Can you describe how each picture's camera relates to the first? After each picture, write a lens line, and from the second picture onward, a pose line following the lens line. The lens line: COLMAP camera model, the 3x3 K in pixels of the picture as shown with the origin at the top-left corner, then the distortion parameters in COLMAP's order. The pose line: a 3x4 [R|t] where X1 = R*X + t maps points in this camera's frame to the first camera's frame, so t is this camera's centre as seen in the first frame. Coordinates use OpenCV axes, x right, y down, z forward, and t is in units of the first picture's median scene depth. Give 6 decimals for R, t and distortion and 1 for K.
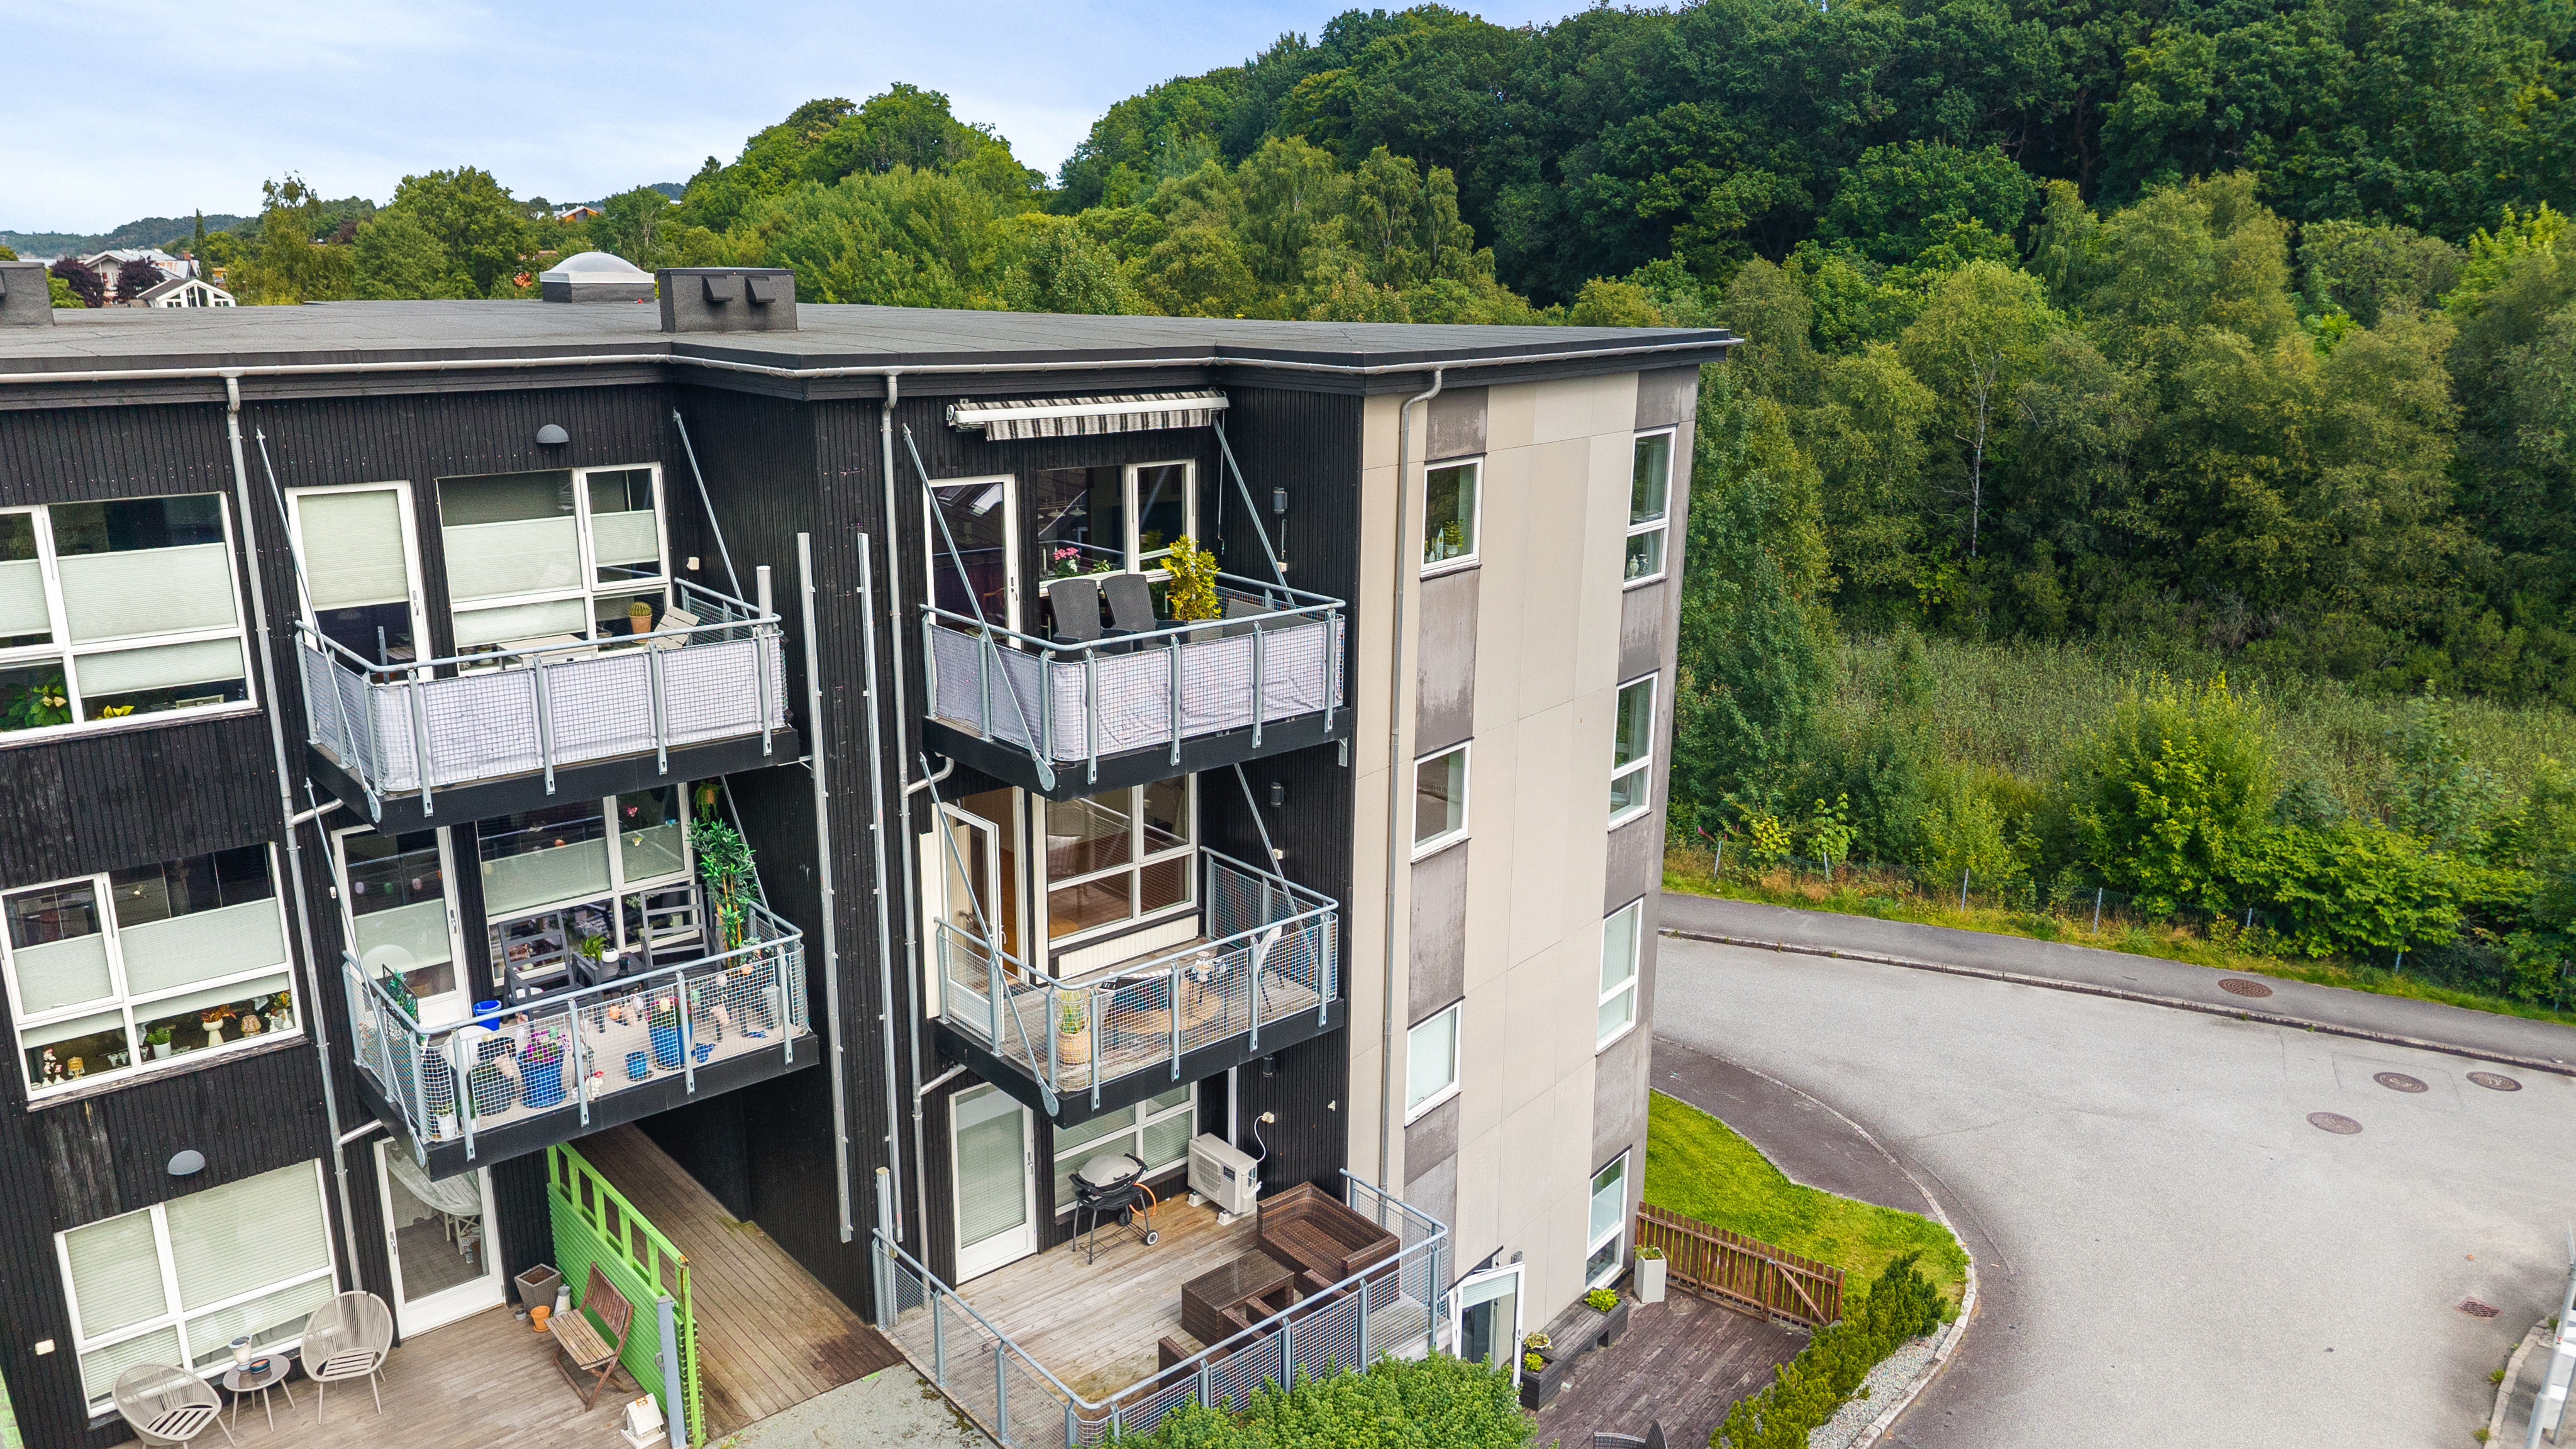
lens RADIAL K [[1731.3, 0, 1288.0], [0, 1731.3, 724.5], [0, 0, 1]] dist [0.024300, -0.001691]
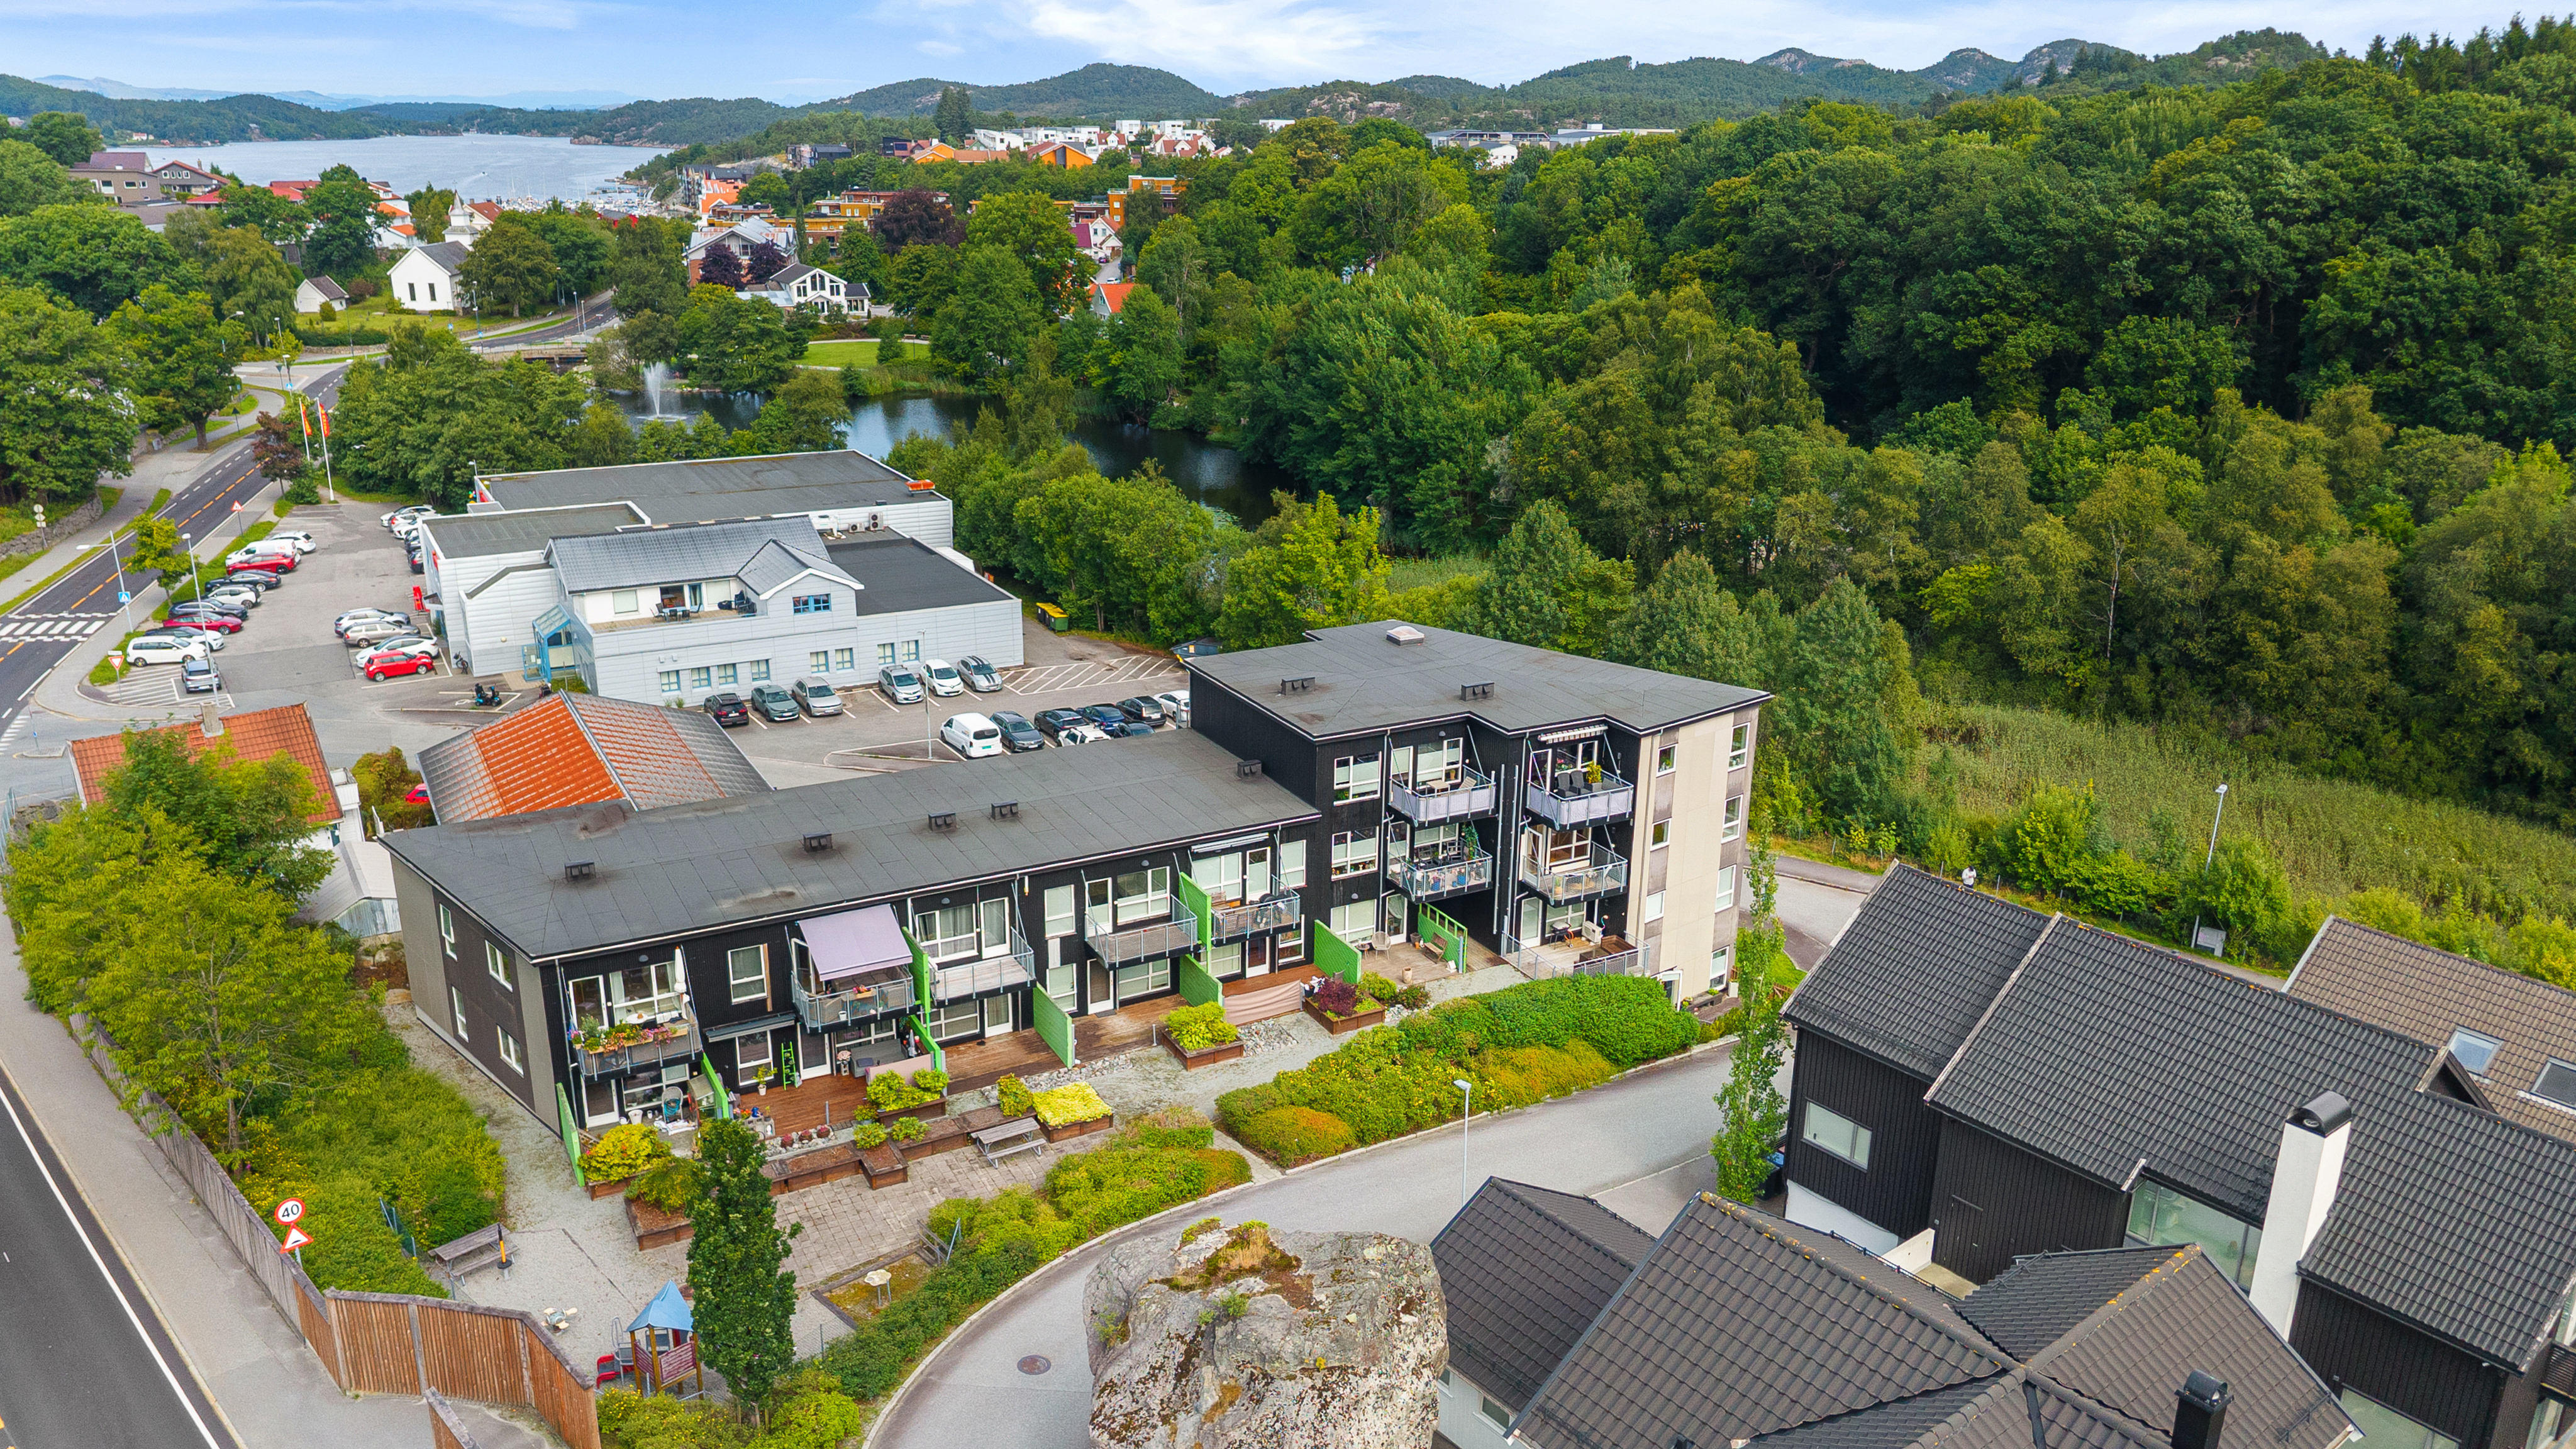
lens RADIAL K [[1730.5, 0, 1276.7], [0, 1730.5, 740.7], [0, 0, 1]] dist [-0.002653, -0.000293]
pose [[0.971369, 0.071516, -0.226555, 0.096978], [-0.056455, 0.995785, 0.072279, -0.308978], [0.230770, -0.057419, 0.971313, -2.264030]]
